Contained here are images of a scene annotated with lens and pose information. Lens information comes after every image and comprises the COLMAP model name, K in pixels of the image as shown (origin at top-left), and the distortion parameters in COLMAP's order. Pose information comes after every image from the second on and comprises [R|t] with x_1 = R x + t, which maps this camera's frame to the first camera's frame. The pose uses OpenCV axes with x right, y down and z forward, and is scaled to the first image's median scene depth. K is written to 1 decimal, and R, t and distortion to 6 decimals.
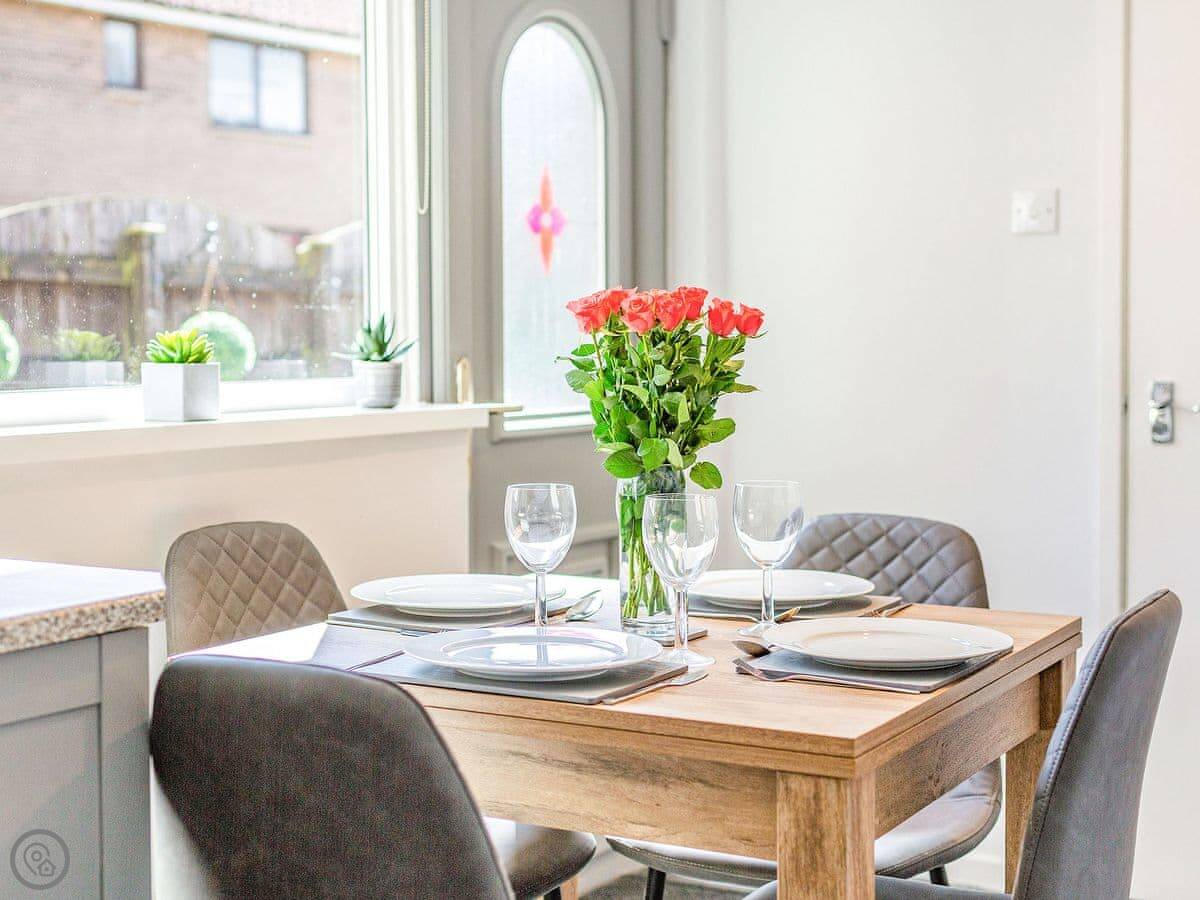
lens RADIAL K [[1827.4, 0, 596.8], [0, 1827.4, 445.3], [0, 0, 1]] dist [-0.002541, 0.000000]
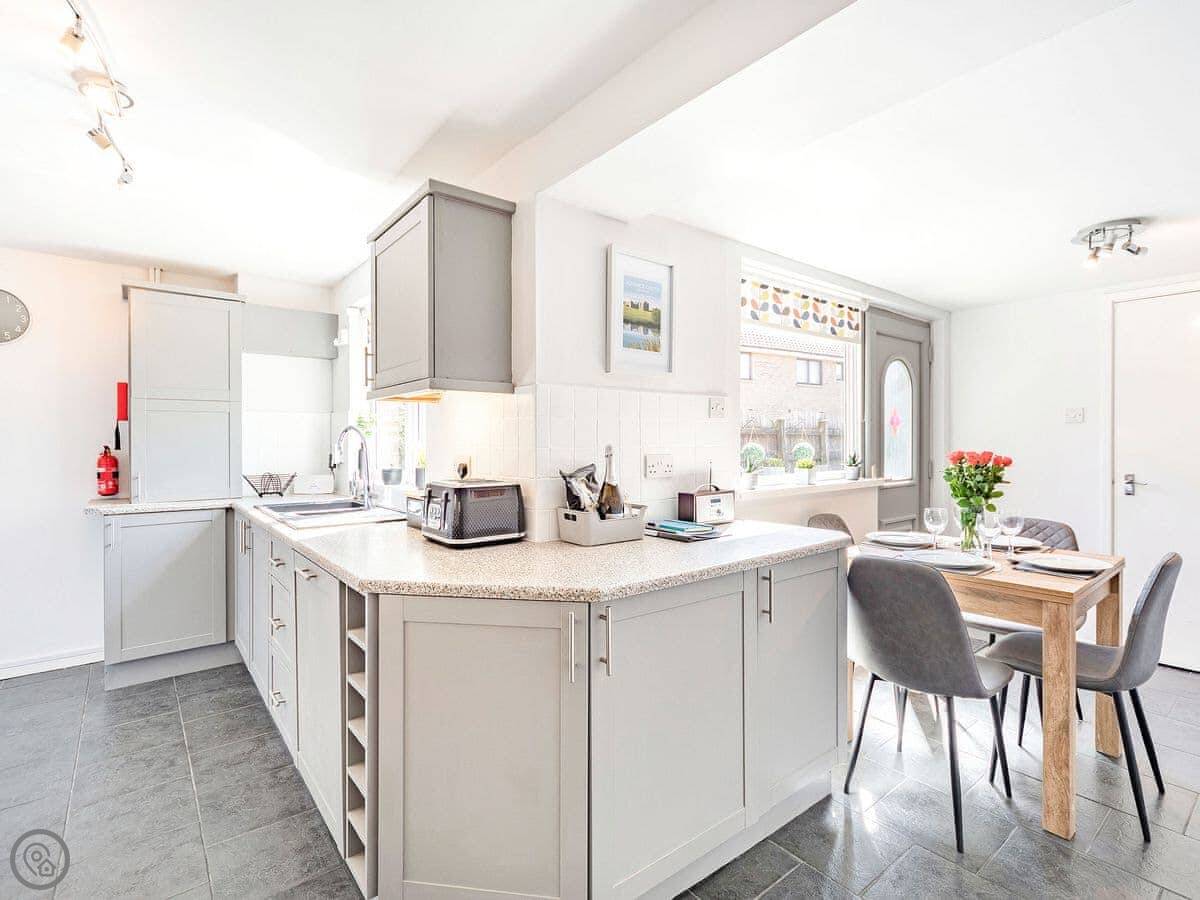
lens RADIAL K [[595.6, 0, 618.6], [0, 595.6, 440.8], [0, 0, 1]] dist [0.000767, 0.001509]
pose [[0.943903, -0.000062, -0.330224, -0.221999], [-0.018527, 0.998415, -0.053146, -0.034610], [0.329703, 0.056283, 0.942405, -0.253266]]
